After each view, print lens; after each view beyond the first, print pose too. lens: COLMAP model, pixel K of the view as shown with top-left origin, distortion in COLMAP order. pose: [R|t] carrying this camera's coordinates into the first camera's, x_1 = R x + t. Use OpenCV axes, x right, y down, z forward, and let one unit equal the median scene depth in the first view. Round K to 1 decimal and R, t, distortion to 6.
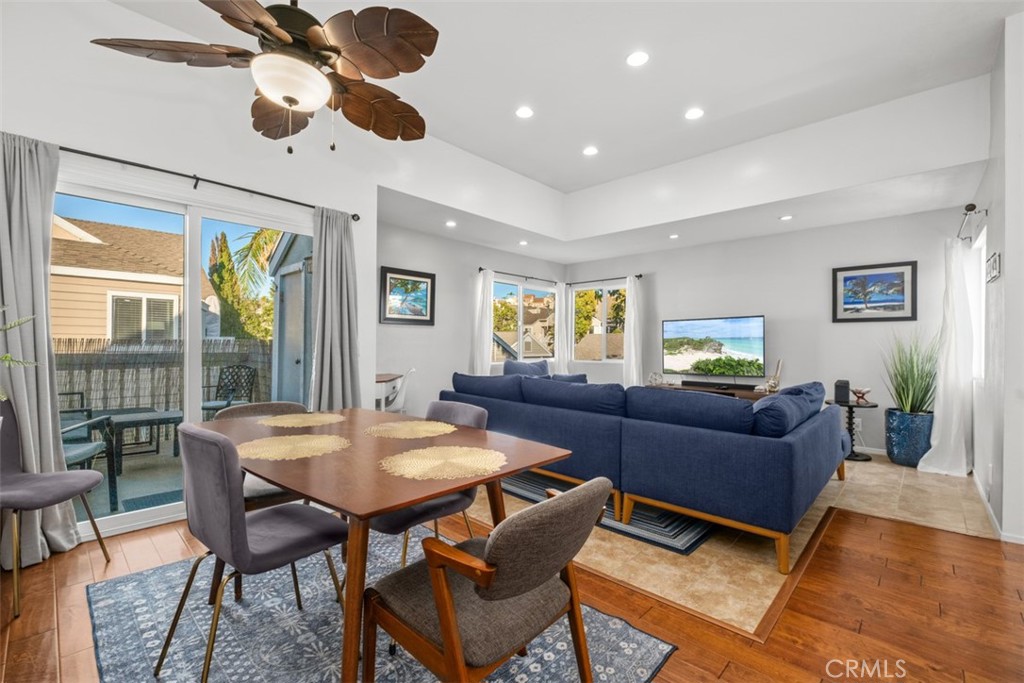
lens RADIAL K [[435.6, 0, 516.5], [0, 435.6, 342.2], [0, 0, 1]] dist [0.011063, -0.012558]
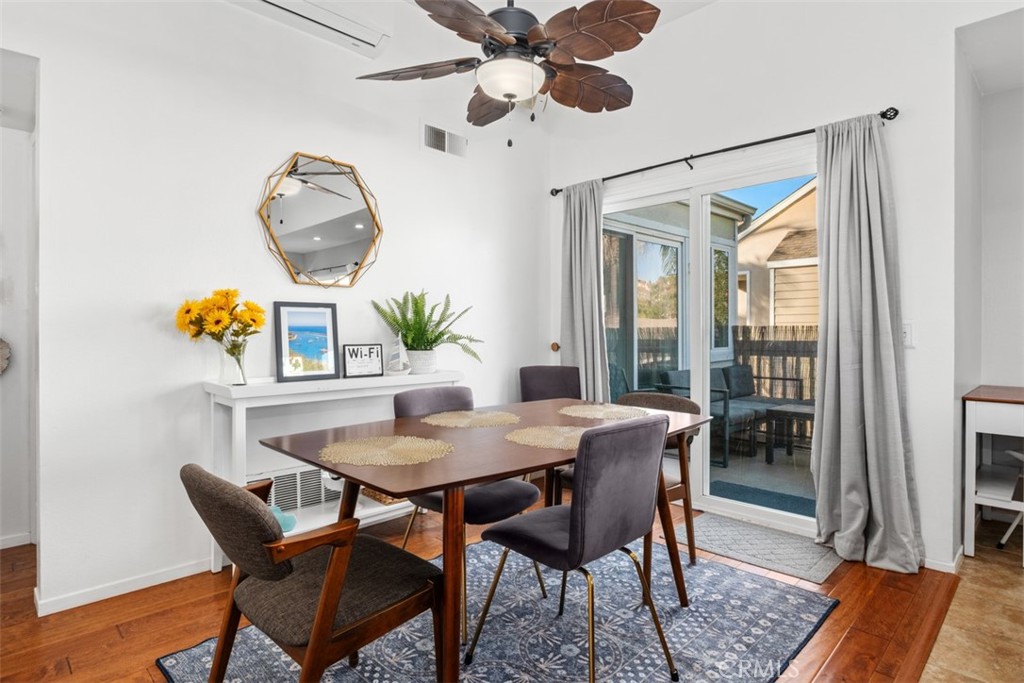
lens RADIAL K [[563.8, 0, 497.5], [0, 563.8, 335.2], [0, 0, 1]] dist [0.002709, 0.000989]
pose [[-0.052808, 0.000232, -0.998605, 0.283616], [0.007879, 0.999969, -0.000184, 0.007600], [0.998574, -0.007878, -0.052809, 0.334450]]
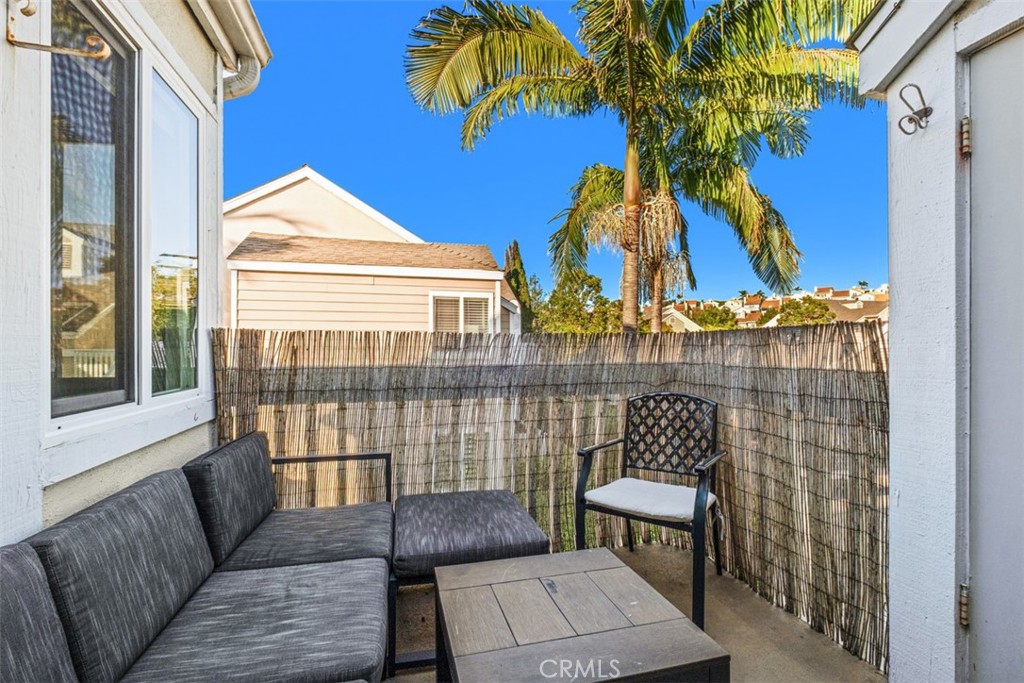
lens RADIAL K [[450.9, 0, 510.2], [0, 450.9, 349.7], [0, 0, 1]] dist [0.010862, -0.005793]
pose [[0.838098, -0.011508, -0.545398, -0.572889], [0.011066, 0.999930, -0.004093, 0.011941], [0.545407, -0.002605, 0.838167, 0.608077]]
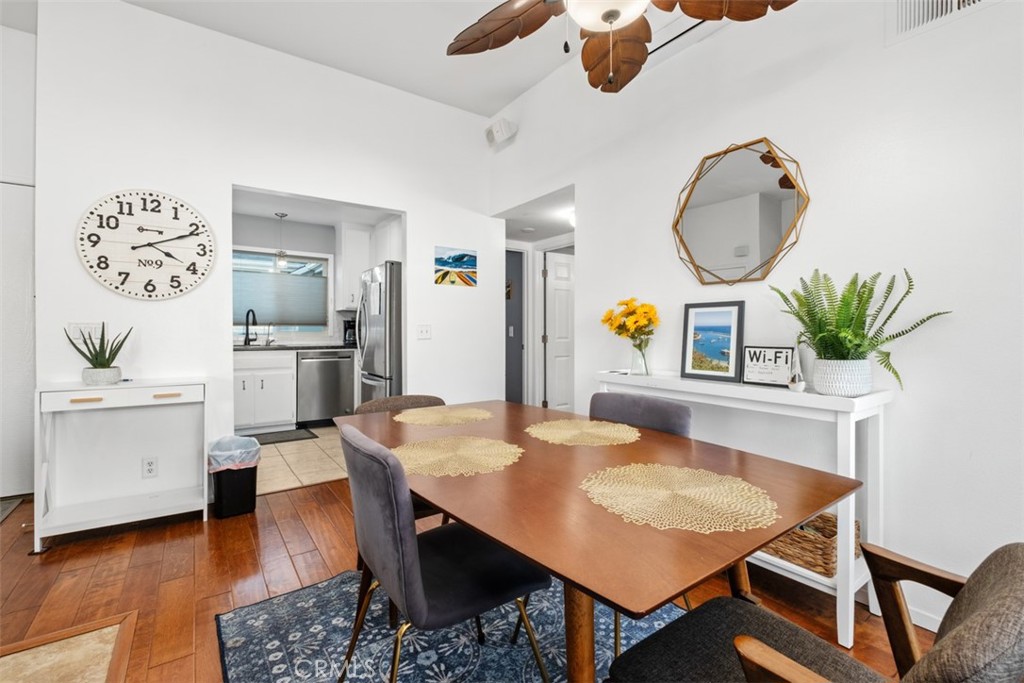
lens RADIAL K [[444.7, 0, 516.1], [0, 444.7, 335.8], [0, 0, 1]] dist [-0.000234, -0.005842]
pose [[-0.978329, -0.008846, 0.206866, -0.172592], [-0.008384, 0.999960, 0.003106, 0.007028], [-0.206885, 0.001304, -0.978364, 0.592835]]
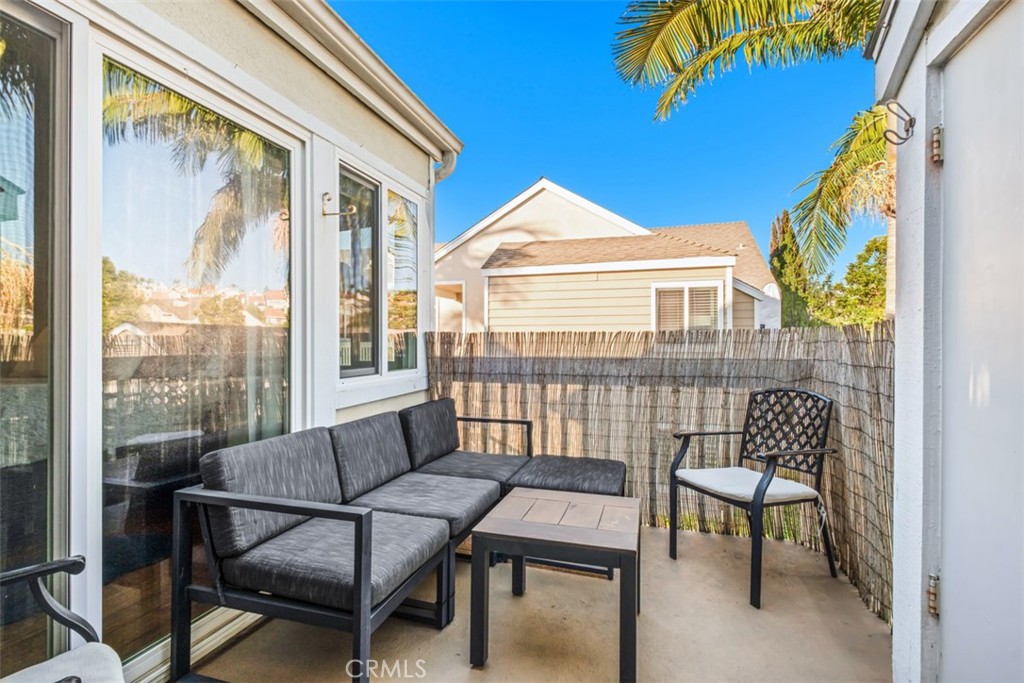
lens RADIAL K [[478.0, 0, 512.0], [0, 478.0, 341.5], [0, 0, 1]] dist [0.020719, -0.000304]
pose [[0.437359, -0.011115, -0.899218, -0.369069], [0.008834, 0.999928, -0.008064, 0.009006], [0.899243, -0.004417, 0.437426, 0.612761]]
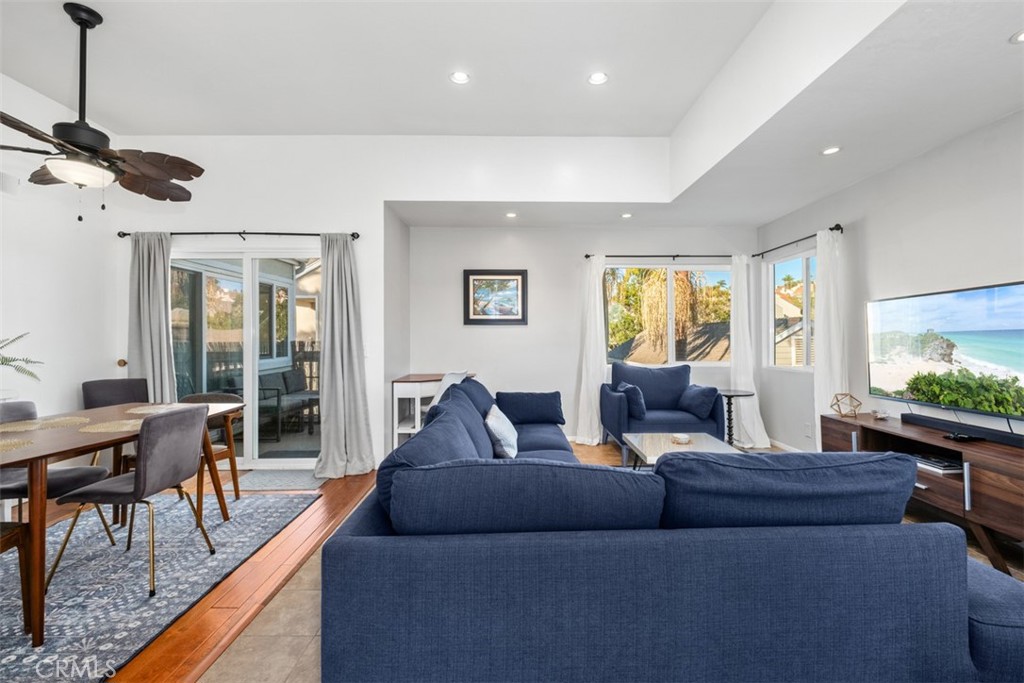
lens RADIAL K [[463.6, 0, 538.3], [0, 463.6, 334.8], [0, 0, 1]] dist [-0.002629, -0.005359]
pose [[0.707690, -0.013042, -0.706403, 0.541397], [0.012165, 0.999906, -0.006274, -0.010169], [0.706418, -0.004153, 0.707782, 0.319328]]
